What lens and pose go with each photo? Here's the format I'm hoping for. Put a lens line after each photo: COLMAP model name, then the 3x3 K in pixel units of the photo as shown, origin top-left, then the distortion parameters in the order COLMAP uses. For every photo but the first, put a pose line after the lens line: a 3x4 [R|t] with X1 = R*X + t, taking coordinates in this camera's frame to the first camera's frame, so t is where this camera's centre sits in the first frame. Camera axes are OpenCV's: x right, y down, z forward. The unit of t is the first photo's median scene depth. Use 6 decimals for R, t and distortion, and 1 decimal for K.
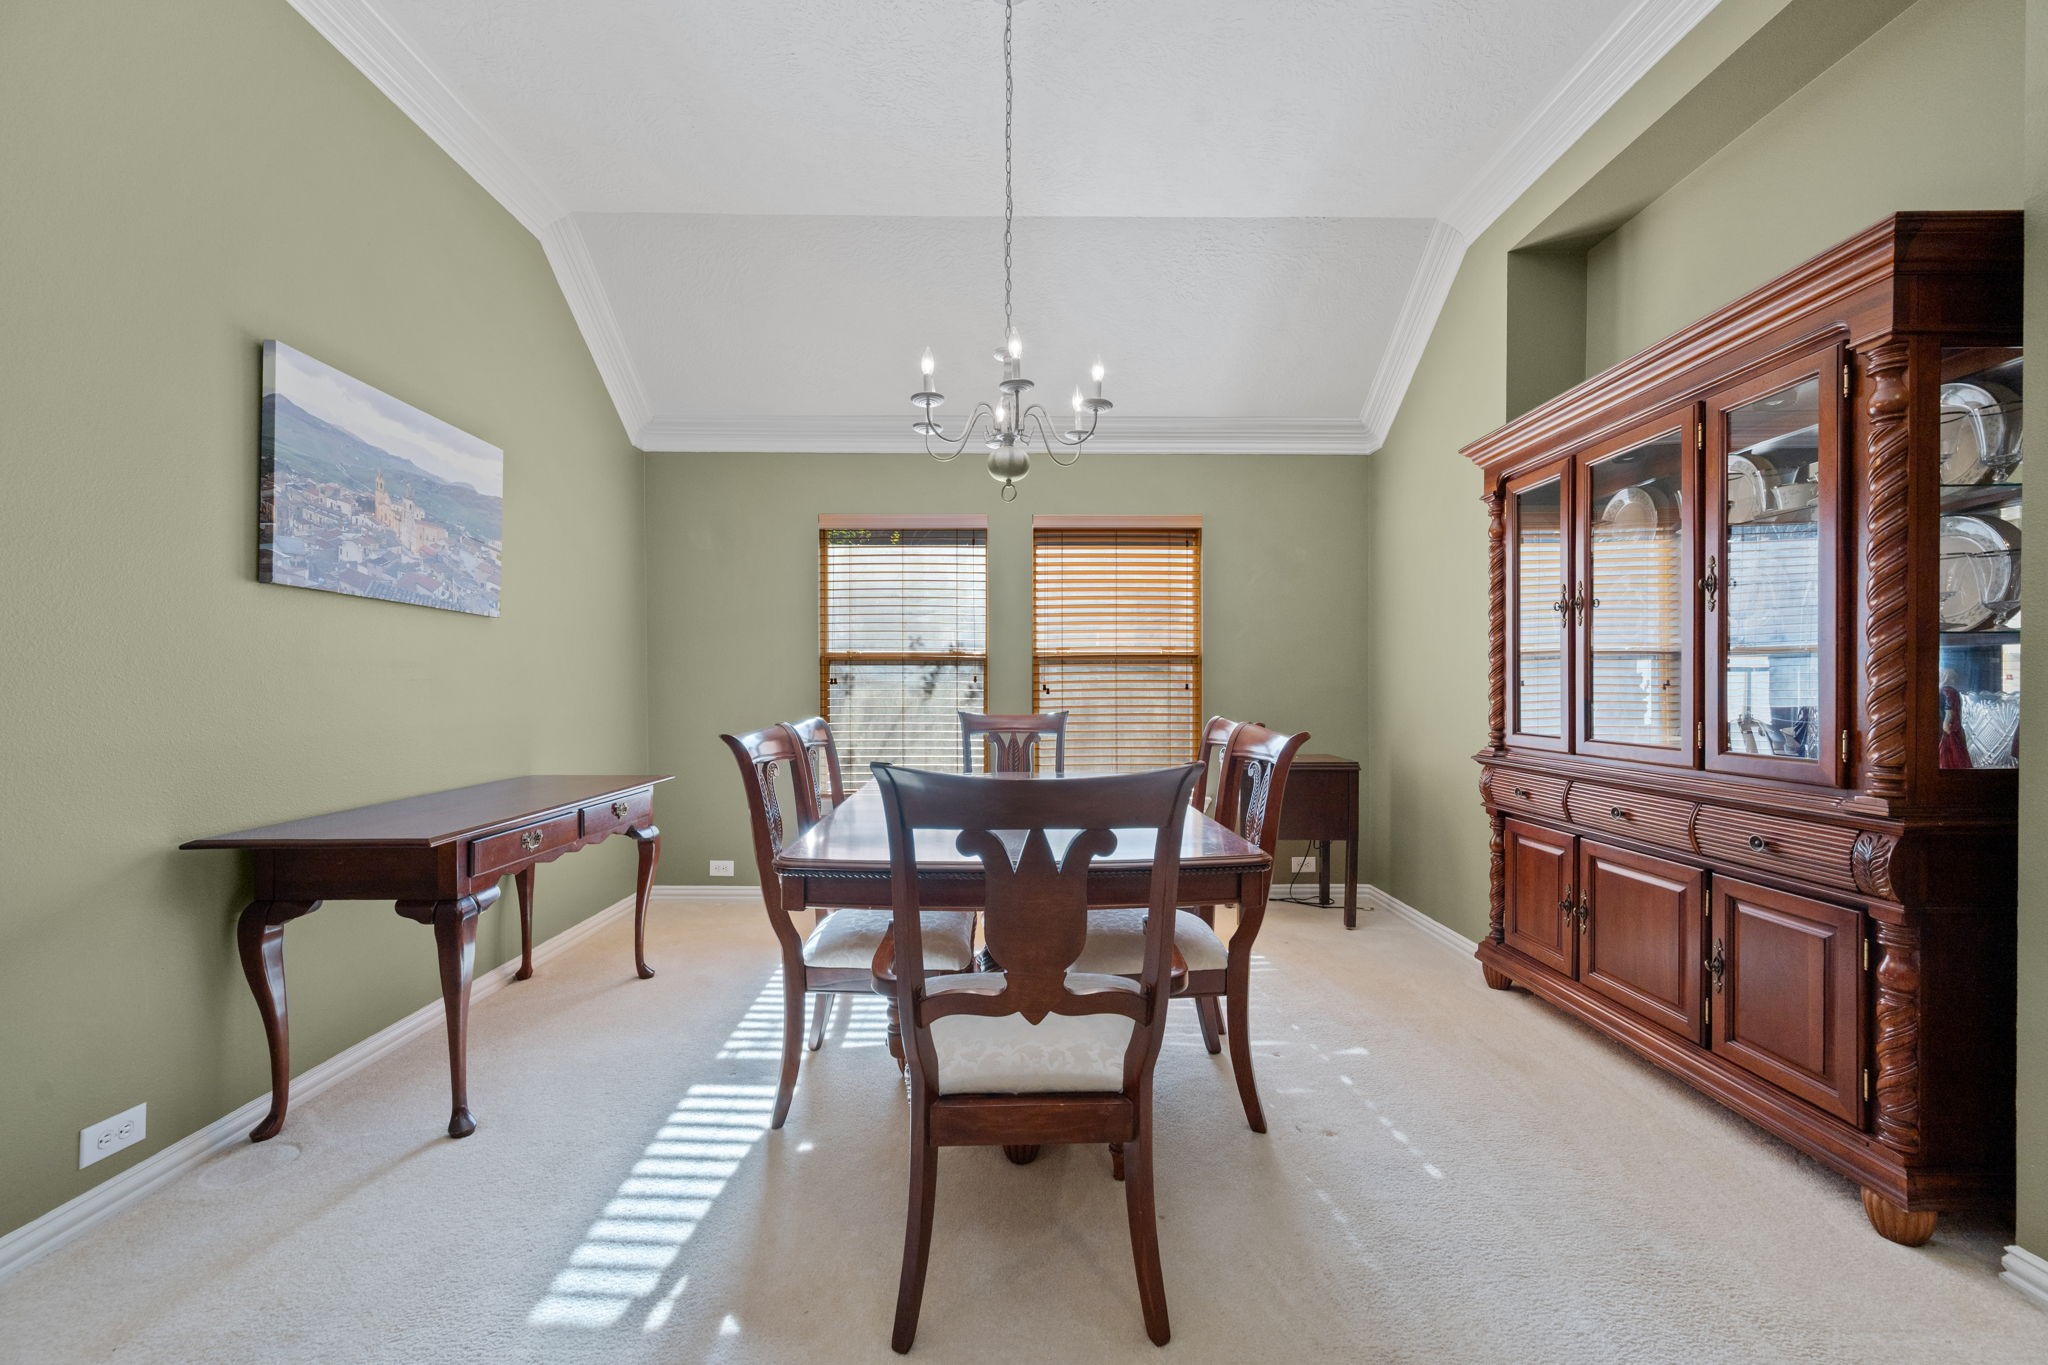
lens RADIAL K [[808.4, 0, 1016.6], [0, 808.4, 691.4], [0, 0, 1]] dist [-0.002525, -0.000435]
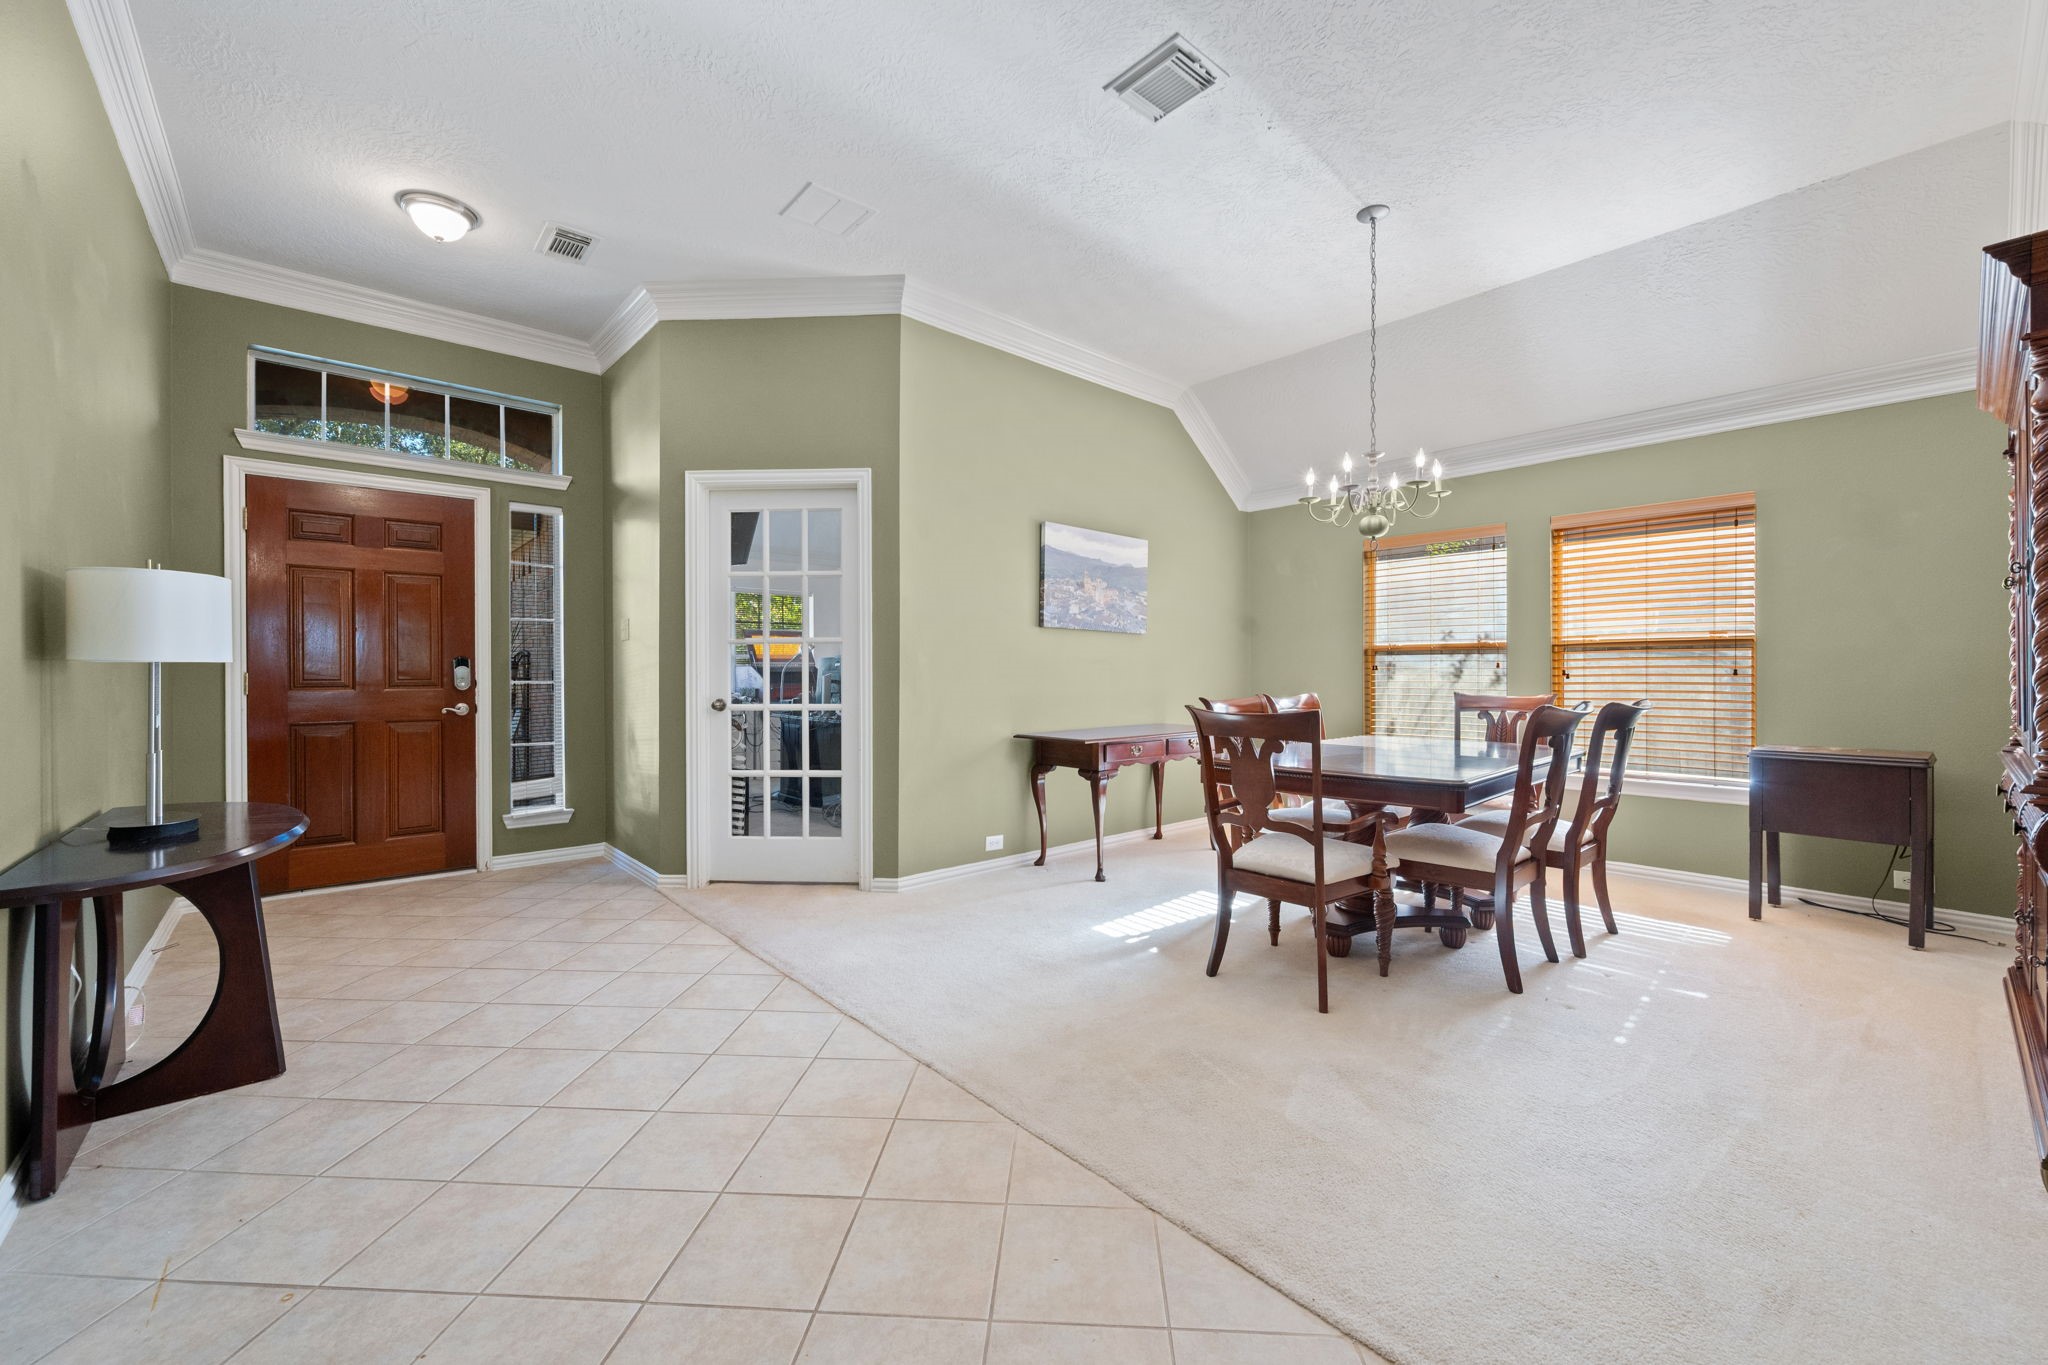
lens RADIAL K [[808.4, 0, 1024.4], [0, 808.4, 672.2], [0, 0, 1]] dist [-0.002525, -0.000435]
pose [[0.650214, 0.000497, -0.759751, 0.469262], [-0.003763, 0.999990, -0.002566, -0.000208], [0.759742, 0.004528, 0.650209, -0.319403]]
